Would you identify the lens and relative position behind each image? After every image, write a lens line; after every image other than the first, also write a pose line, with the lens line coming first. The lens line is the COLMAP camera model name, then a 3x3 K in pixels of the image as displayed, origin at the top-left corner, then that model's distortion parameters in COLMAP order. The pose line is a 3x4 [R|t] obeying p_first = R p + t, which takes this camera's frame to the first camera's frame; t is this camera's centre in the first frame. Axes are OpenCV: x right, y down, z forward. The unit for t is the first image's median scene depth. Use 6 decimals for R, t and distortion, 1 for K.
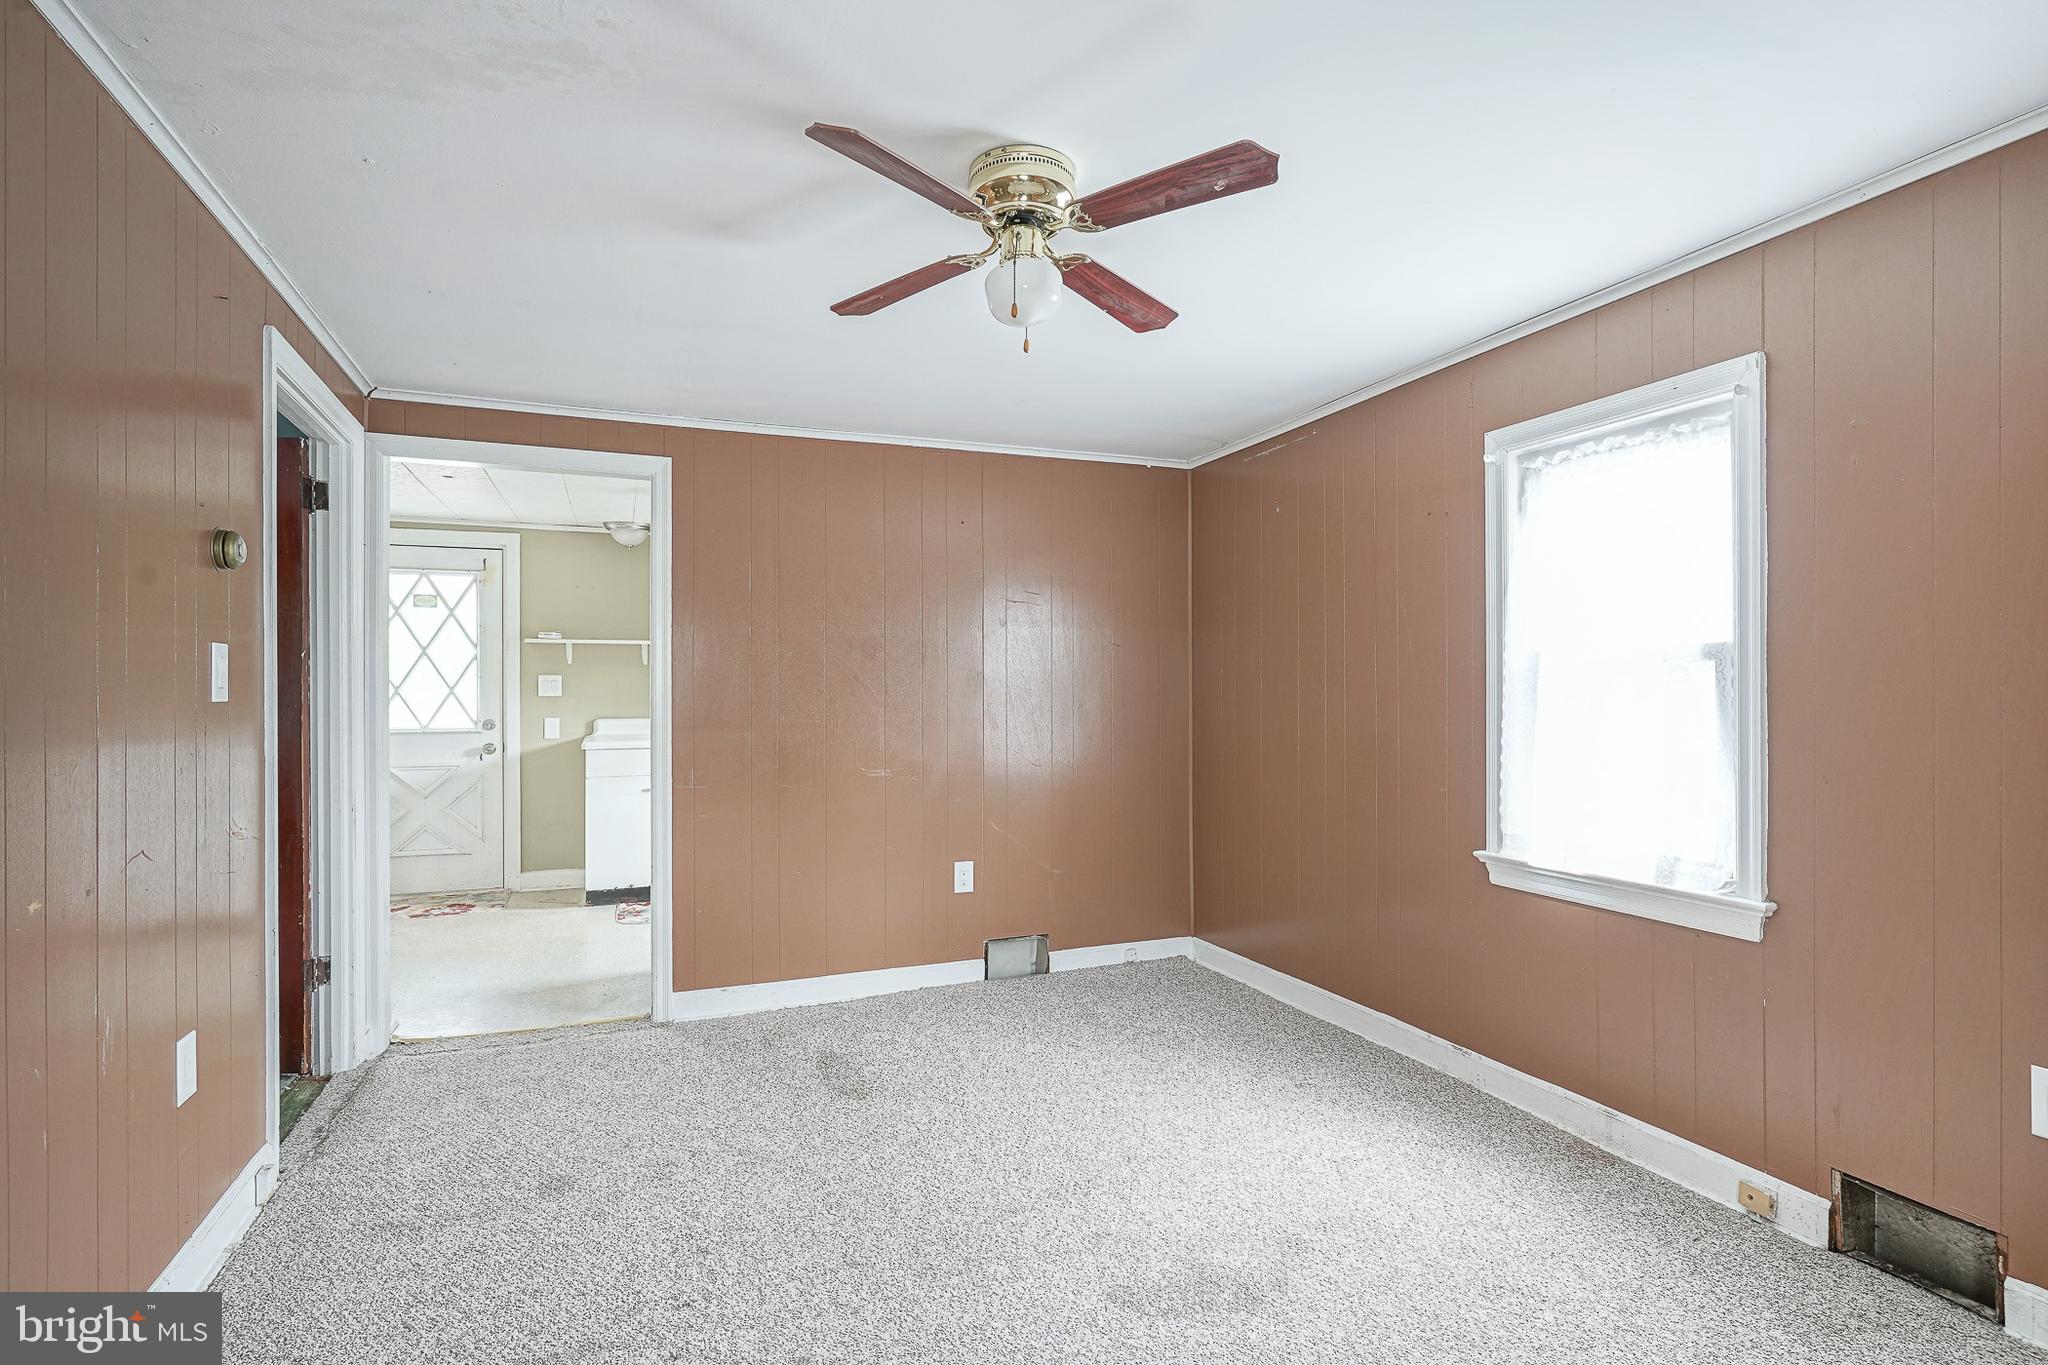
lens RADIAL K [[1005.2, 0, 1023.9], [0, 1005.2, 692.5], [0, 0, 1]] dist [-0.001612, 0.000521]
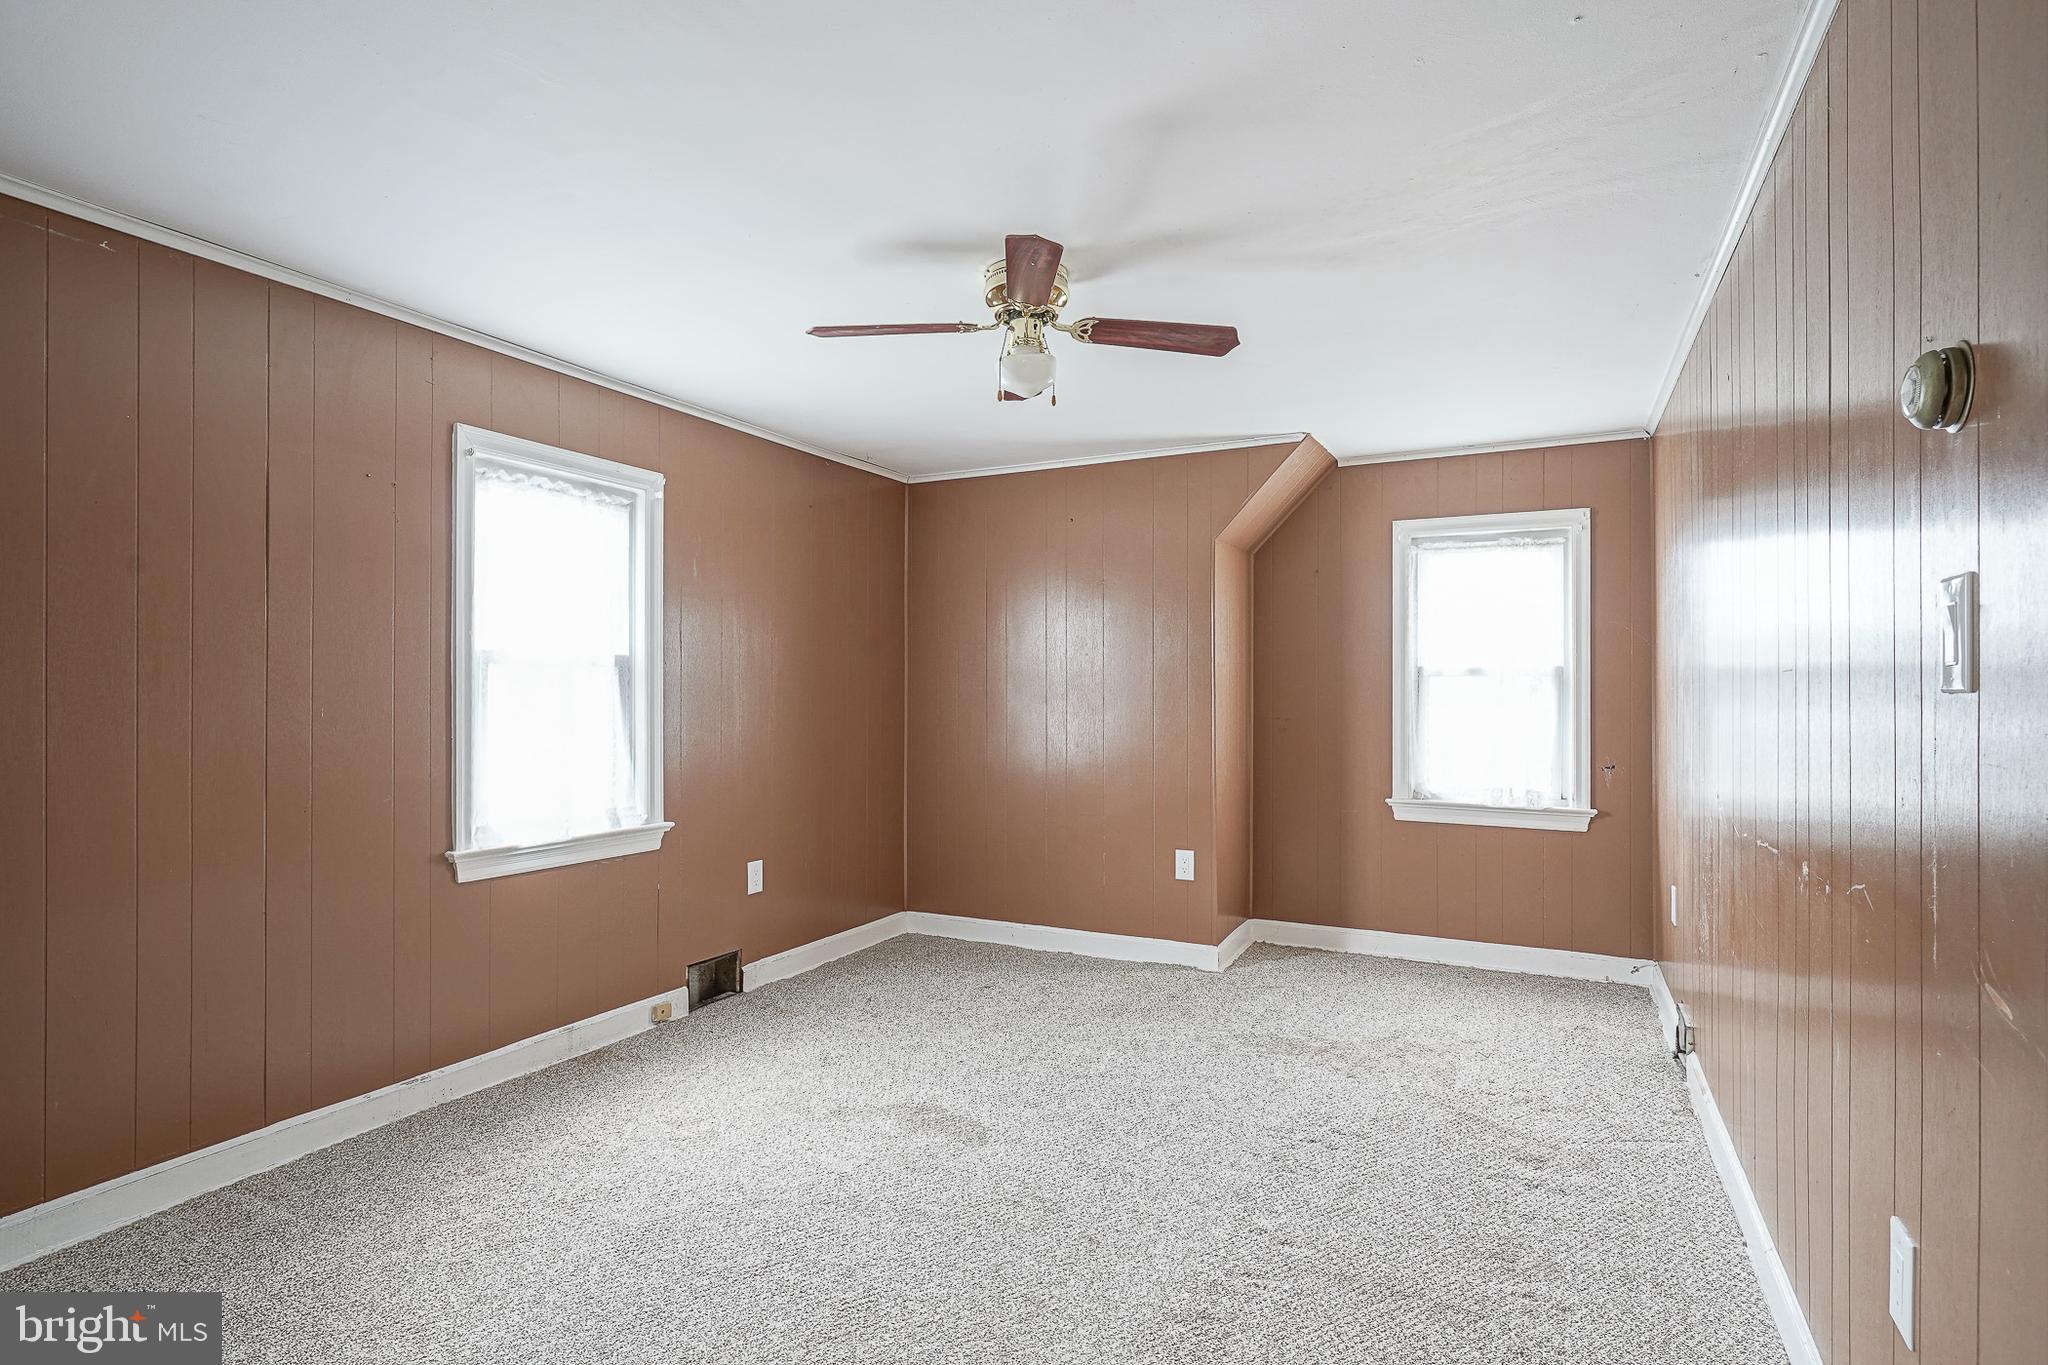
lens RADIAL K [[1005.2, 0, 1024.4], [0, 1005.2, 688.2], [0, 0, 1]] dist [-0.001612, 0.000521]
pose [[-0.655966, 0.005912, 0.754767, -0.717479], [-0.002490, 0.999947, -0.009997, 0.009884], [-0.754786, -0.008437, -0.655917, 1.379729]]
